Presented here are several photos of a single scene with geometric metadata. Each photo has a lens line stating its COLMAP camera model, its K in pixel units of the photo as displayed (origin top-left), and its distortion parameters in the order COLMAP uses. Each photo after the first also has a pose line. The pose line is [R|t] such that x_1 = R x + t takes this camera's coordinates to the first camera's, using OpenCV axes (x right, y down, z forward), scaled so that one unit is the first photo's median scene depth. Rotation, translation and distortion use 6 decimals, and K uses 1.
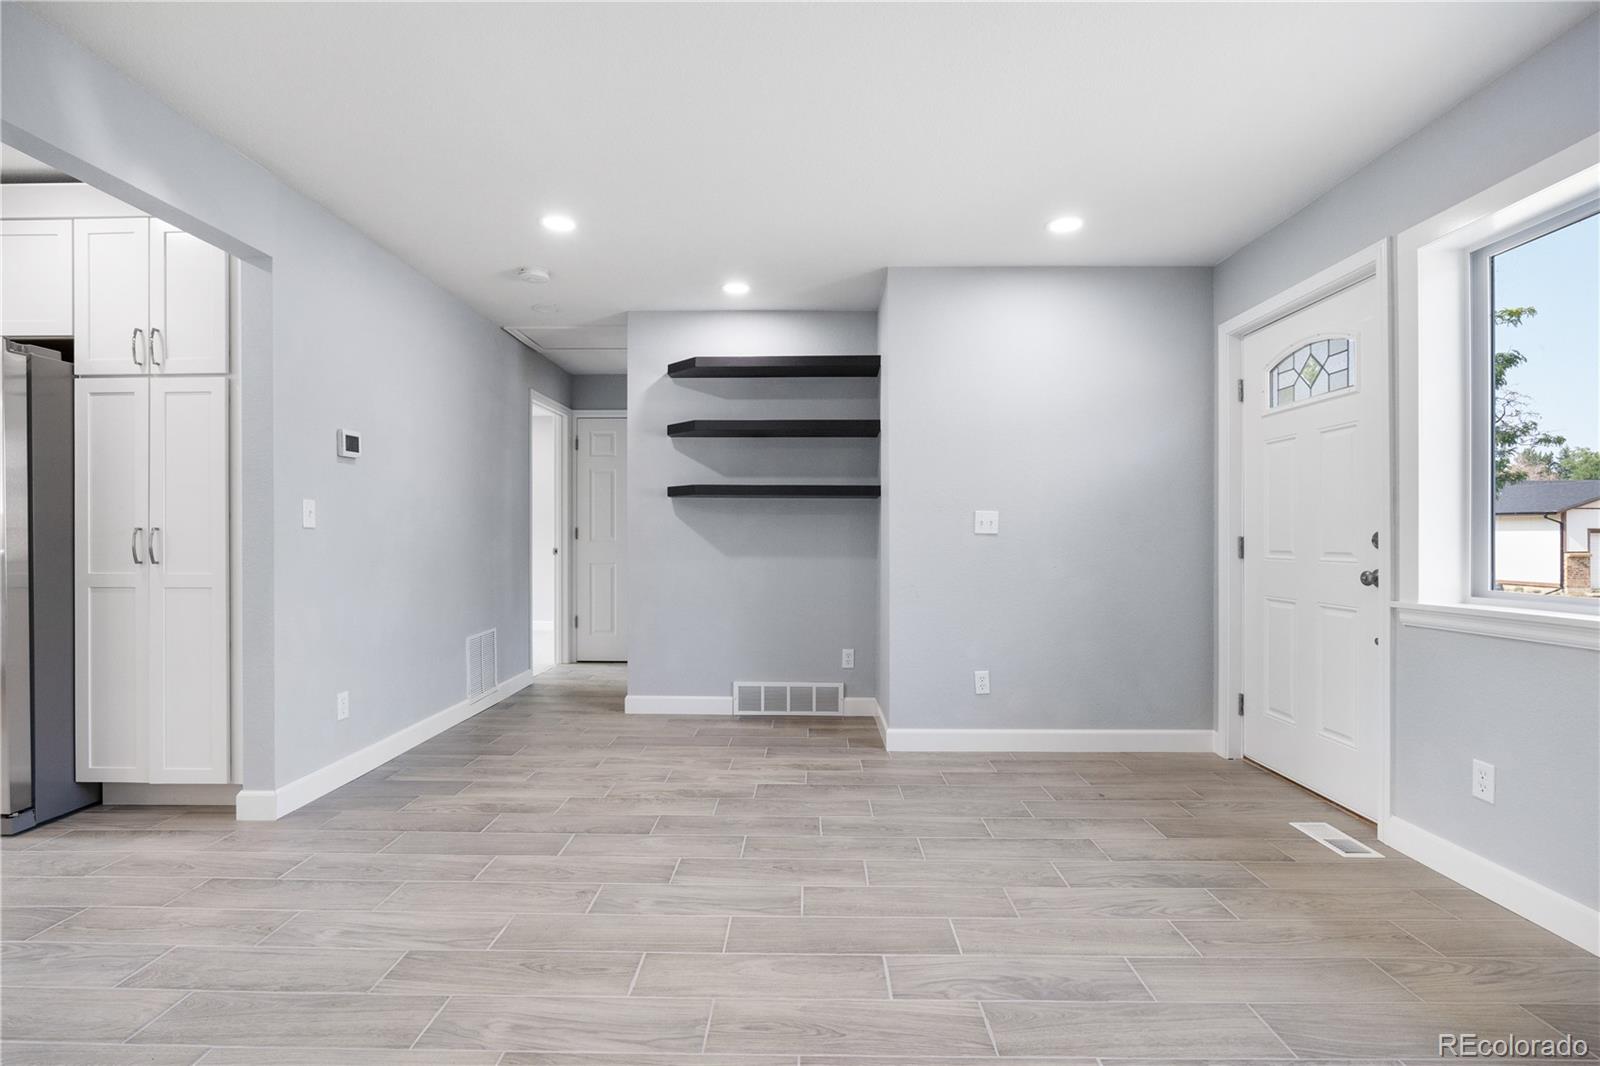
lens RADIAL K [[736.1, 0, 795.6], [0, 736.1, 542.0], [0, 0, 1]] dist [-0.007504, 0.000999]
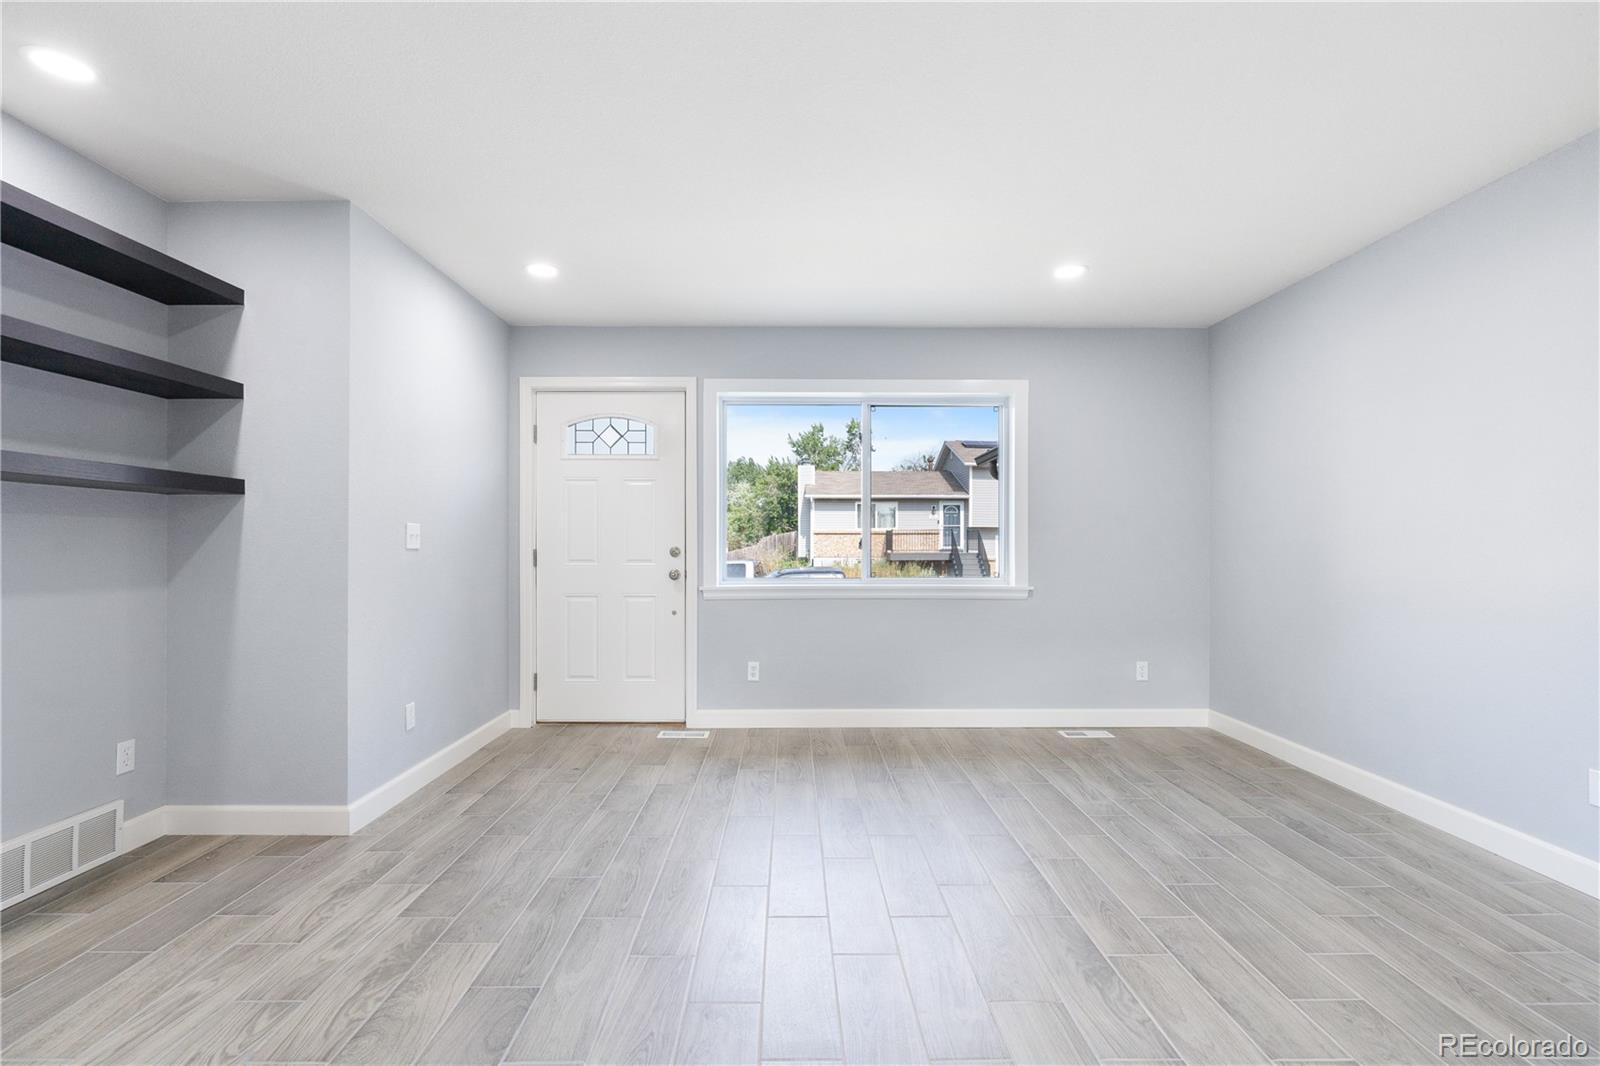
lens RADIAL K [[736.1, 0, 795.6], [0, 736.1, 542.0], [0, 0, 1]] dist [-0.007504, 0.000999]
pose [[-0.026843, 0.001947, 0.999638, -0.753066], [0.007213, 0.999972, -0.001754, -0.016175], [-0.999614, 0.007164, -0.026856, 0.652239]]
